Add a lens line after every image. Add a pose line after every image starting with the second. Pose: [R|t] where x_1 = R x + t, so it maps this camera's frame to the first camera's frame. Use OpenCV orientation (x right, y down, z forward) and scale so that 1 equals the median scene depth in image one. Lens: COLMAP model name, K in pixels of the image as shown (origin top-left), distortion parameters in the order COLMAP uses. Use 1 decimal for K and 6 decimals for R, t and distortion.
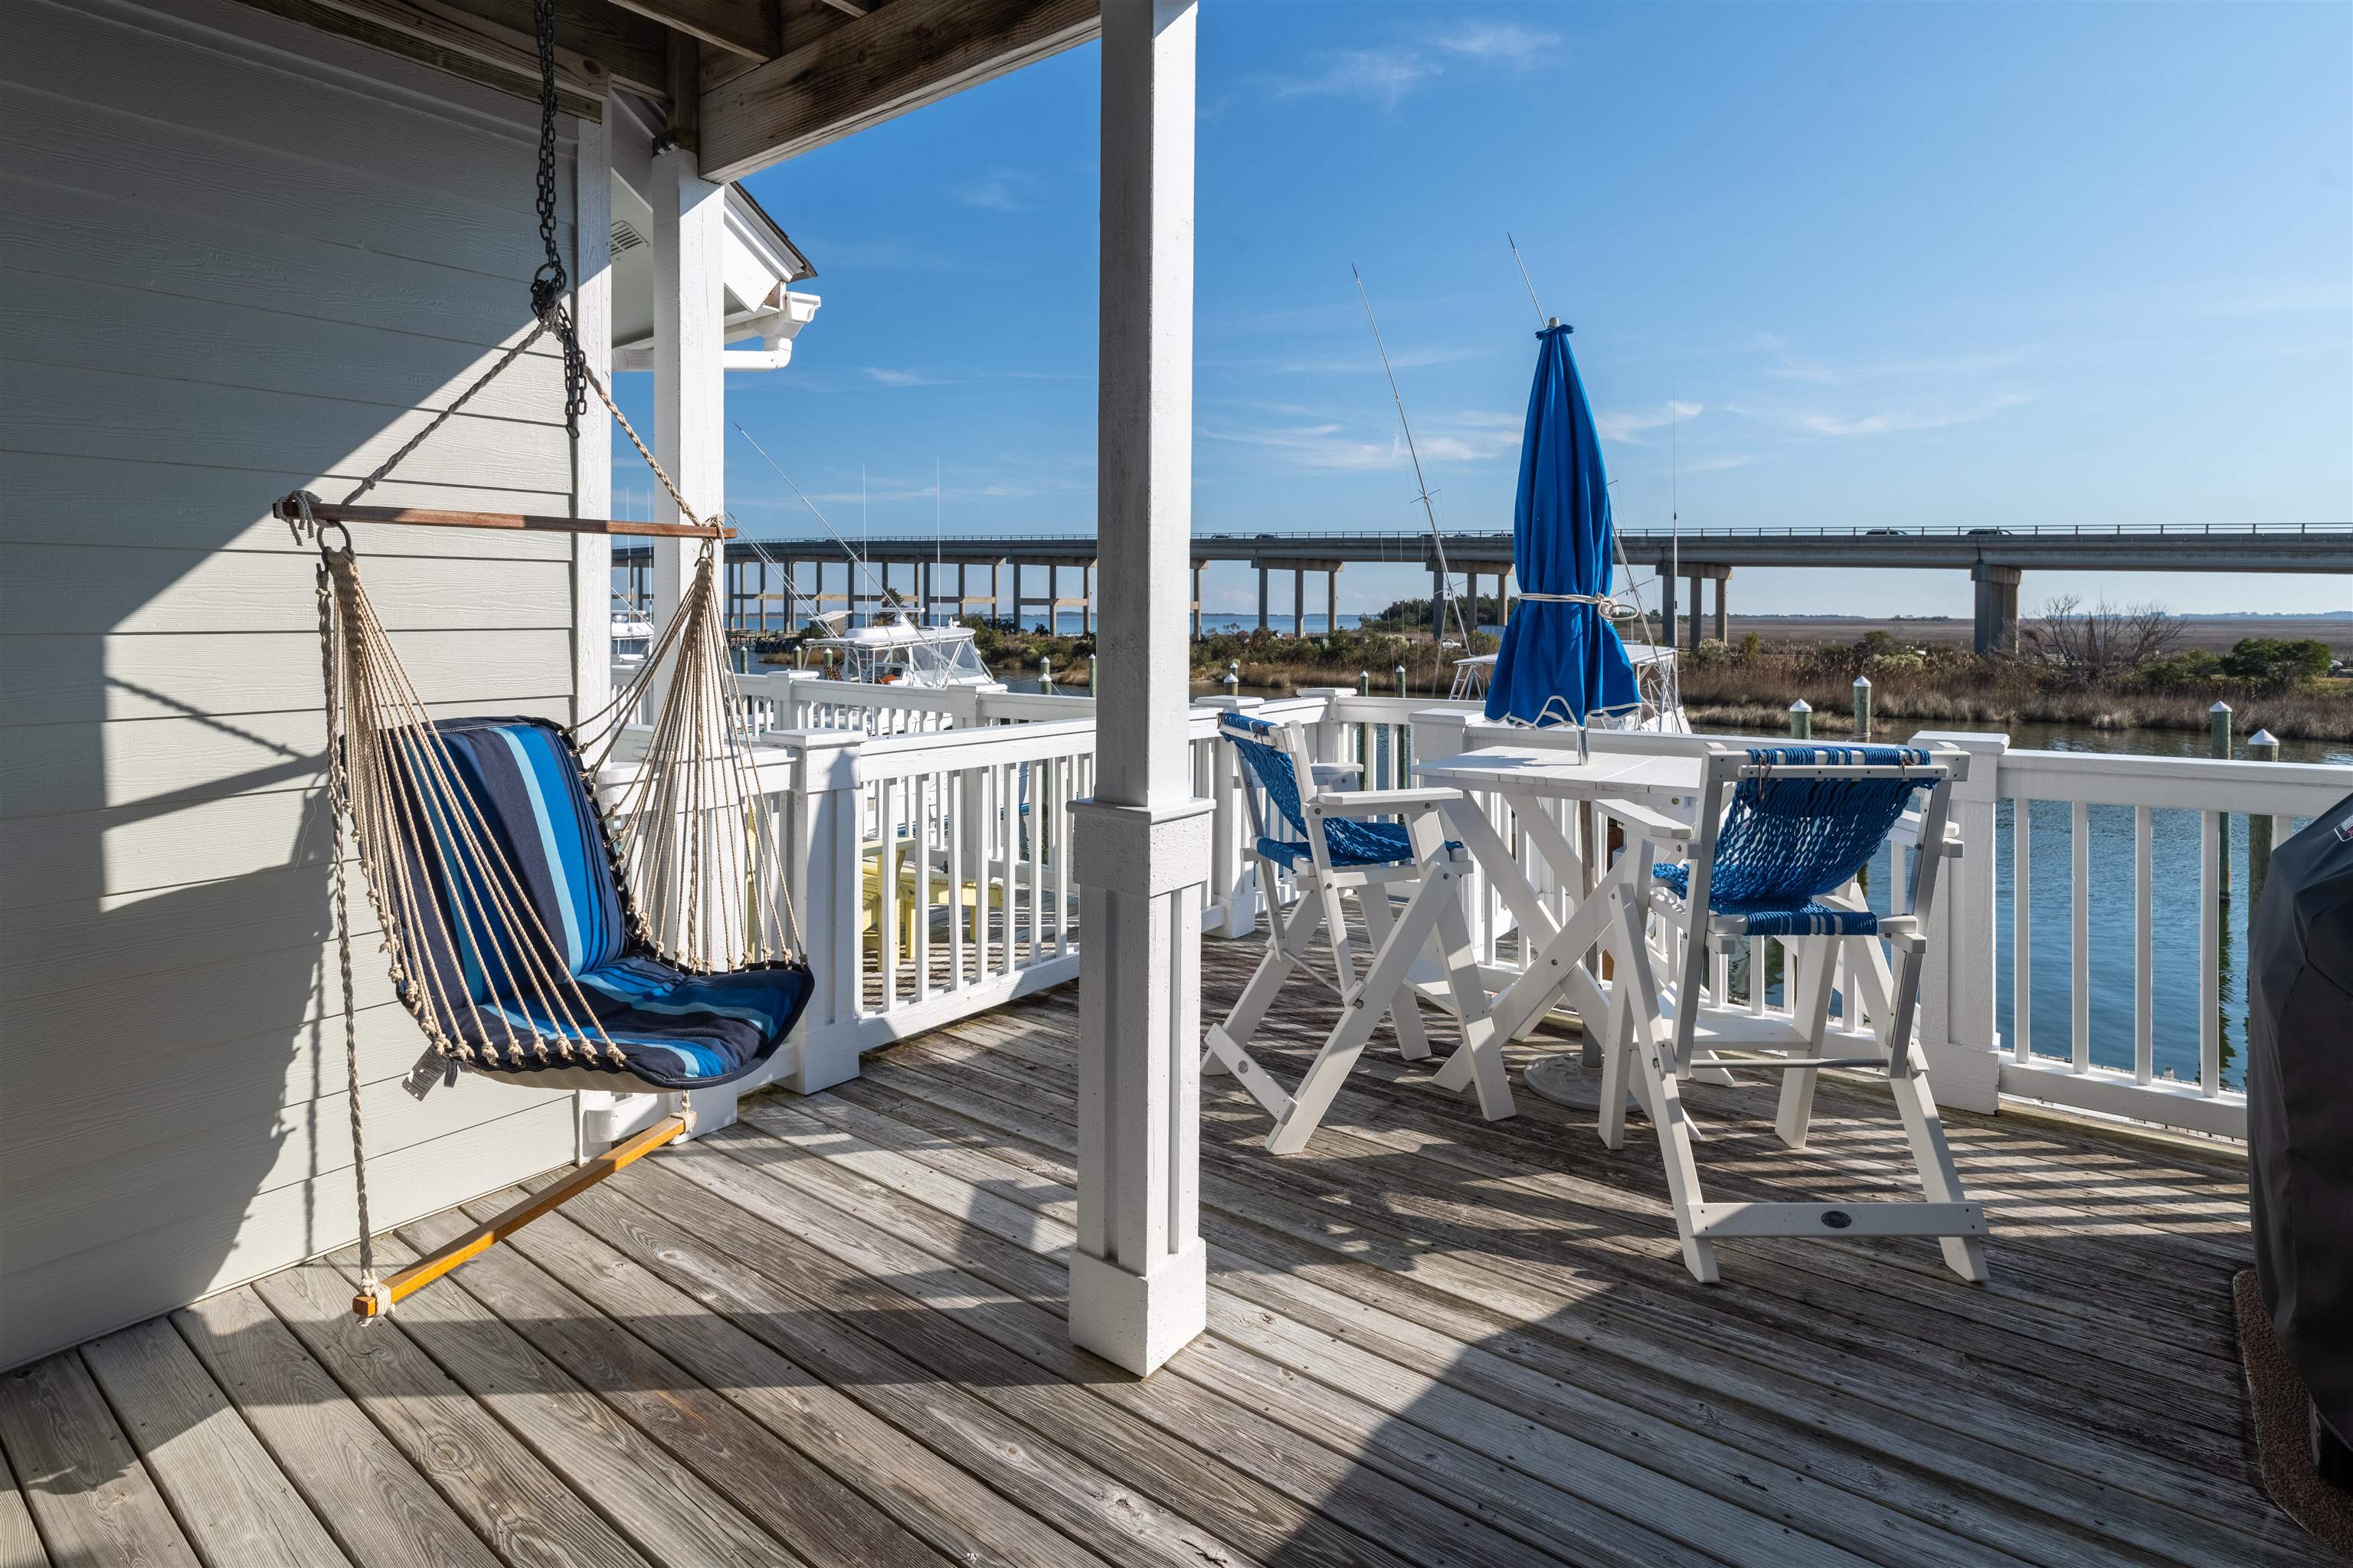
lens RADIAL K [[1166.1, 0, 1178.8], [0, 1166.1, 771.4], [0, 0, 1]] dist [-0.000789, -0.000636]
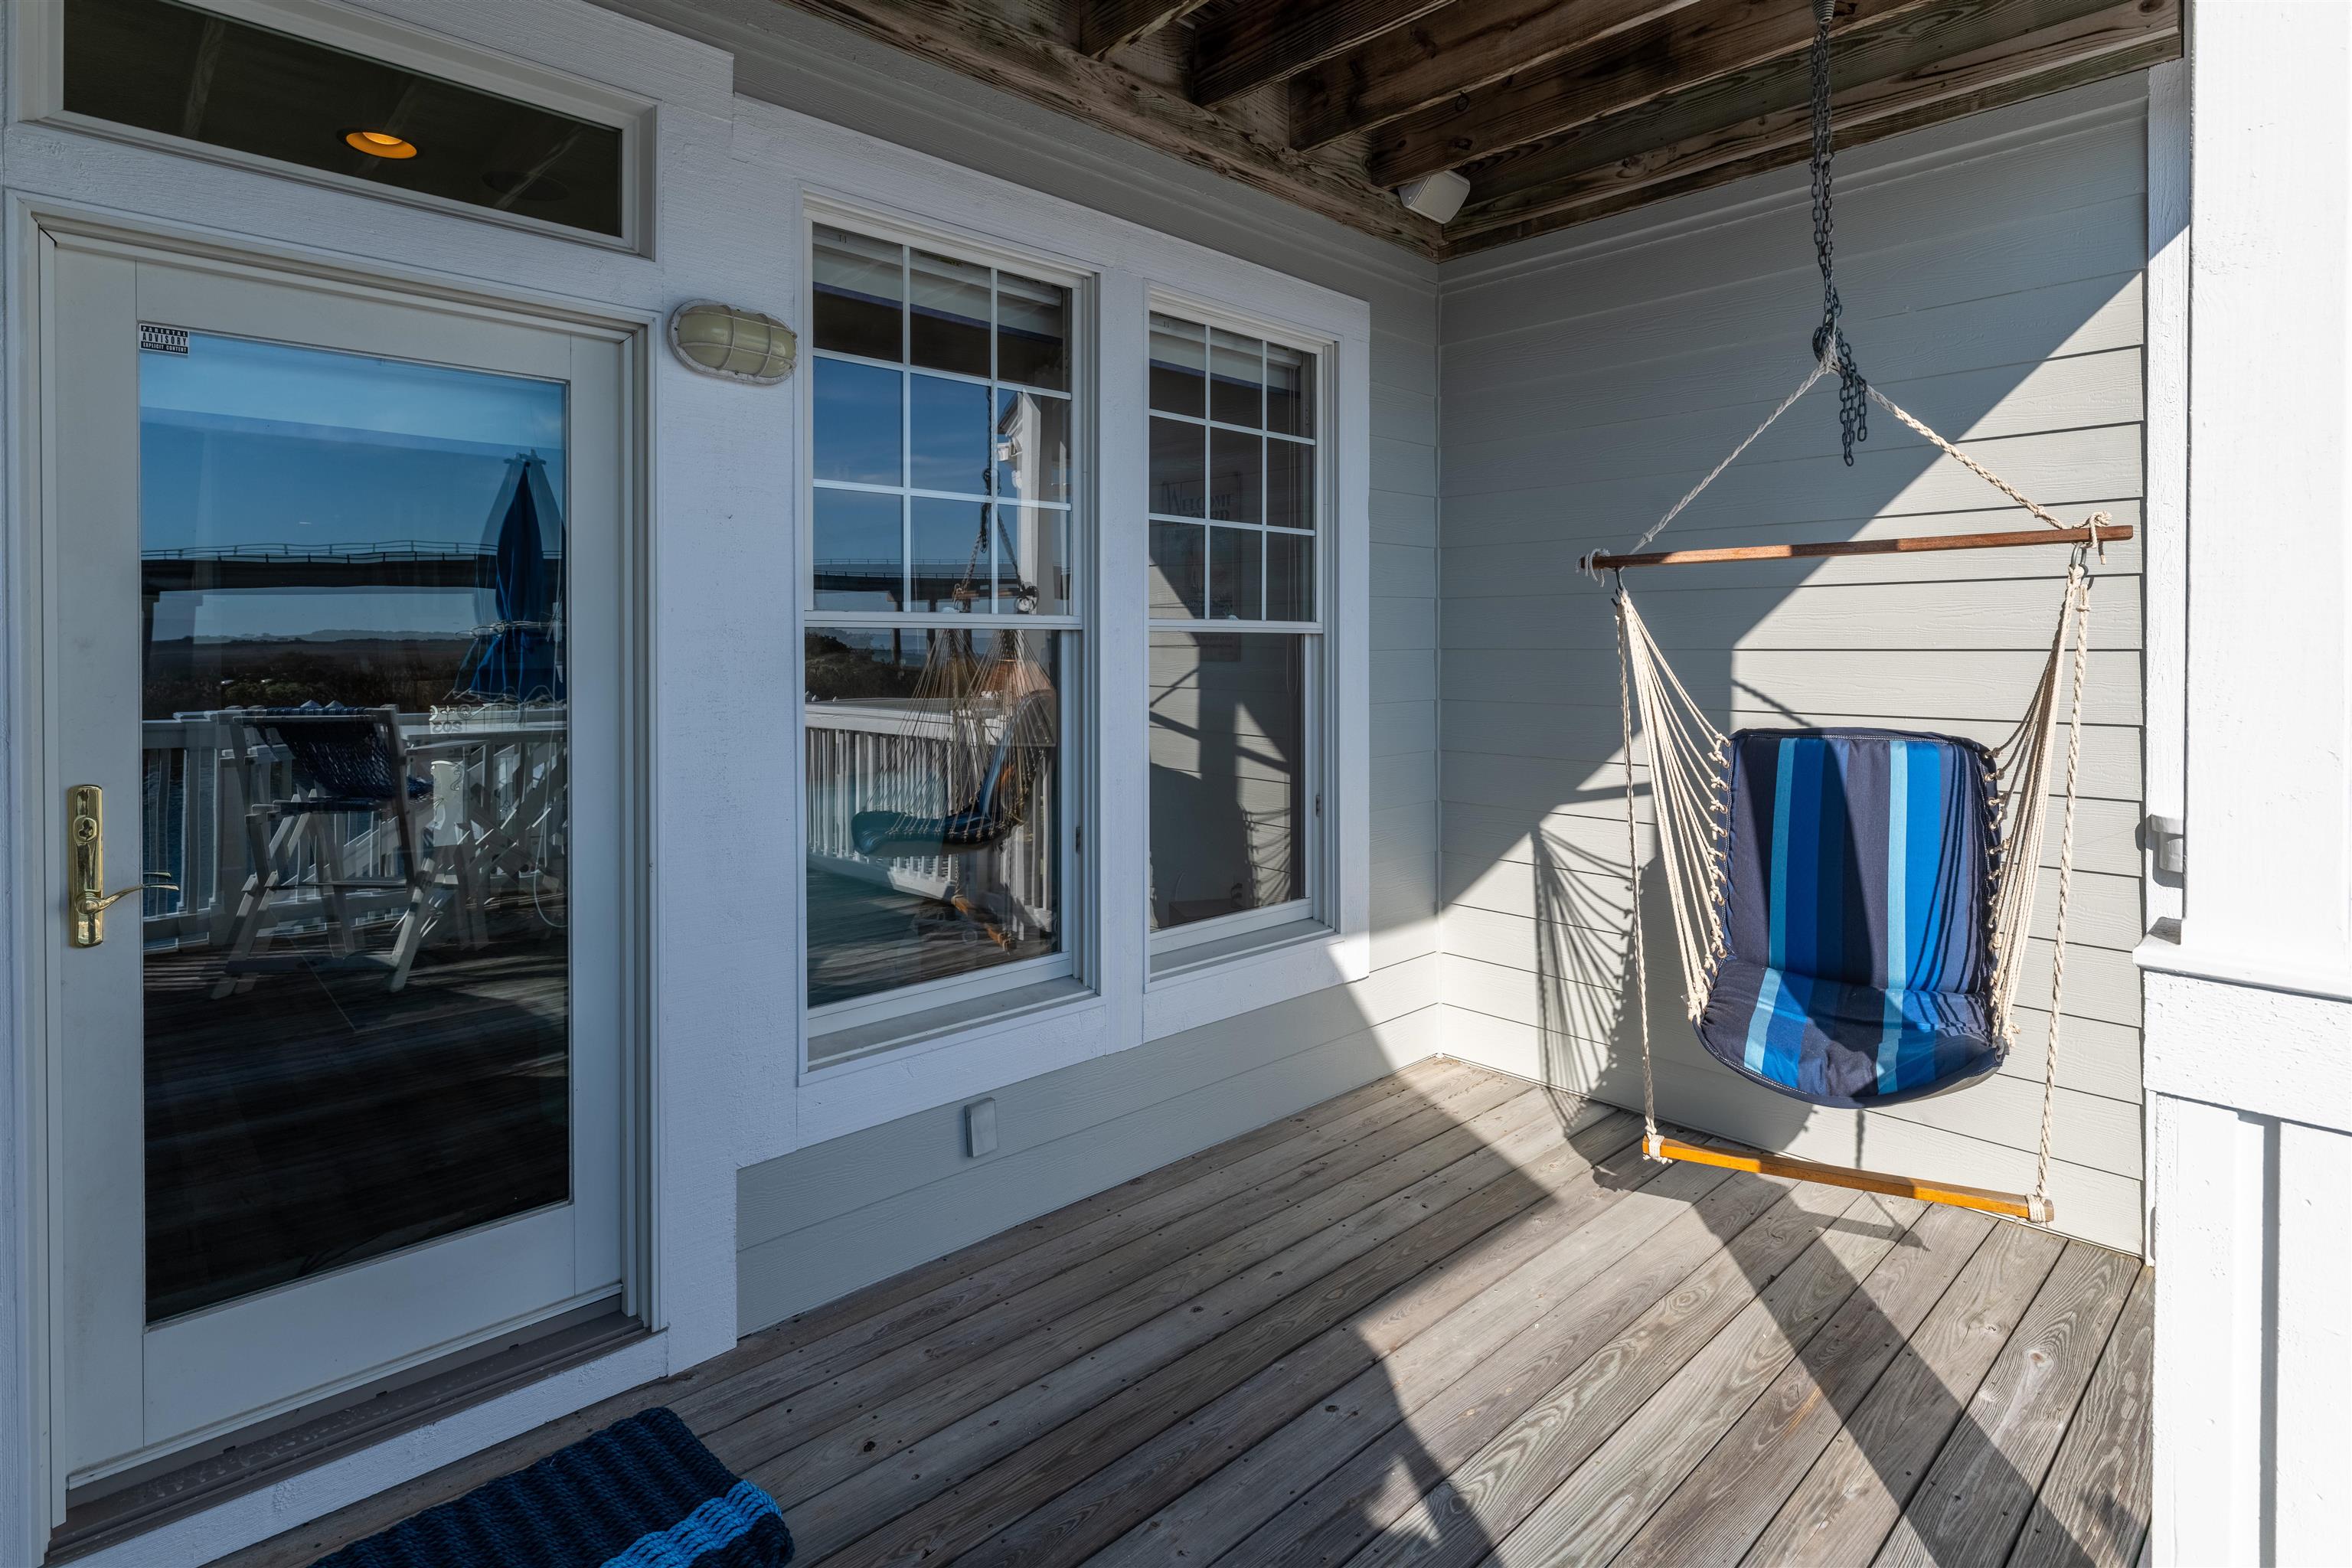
lens RADIAL K [[1165.5, 0, 1178.3], [0, 1165.5, 771.5], [0, 0, 1]] dist [-0.000789, -0.000636]
pose [[-0.150061, 0.112768, -0.982225, 0.594214], [-0.126123, 0.983174, 0.132146, -0.070301], [0.980599, 0.143711, -0.133314, 0.513052]]
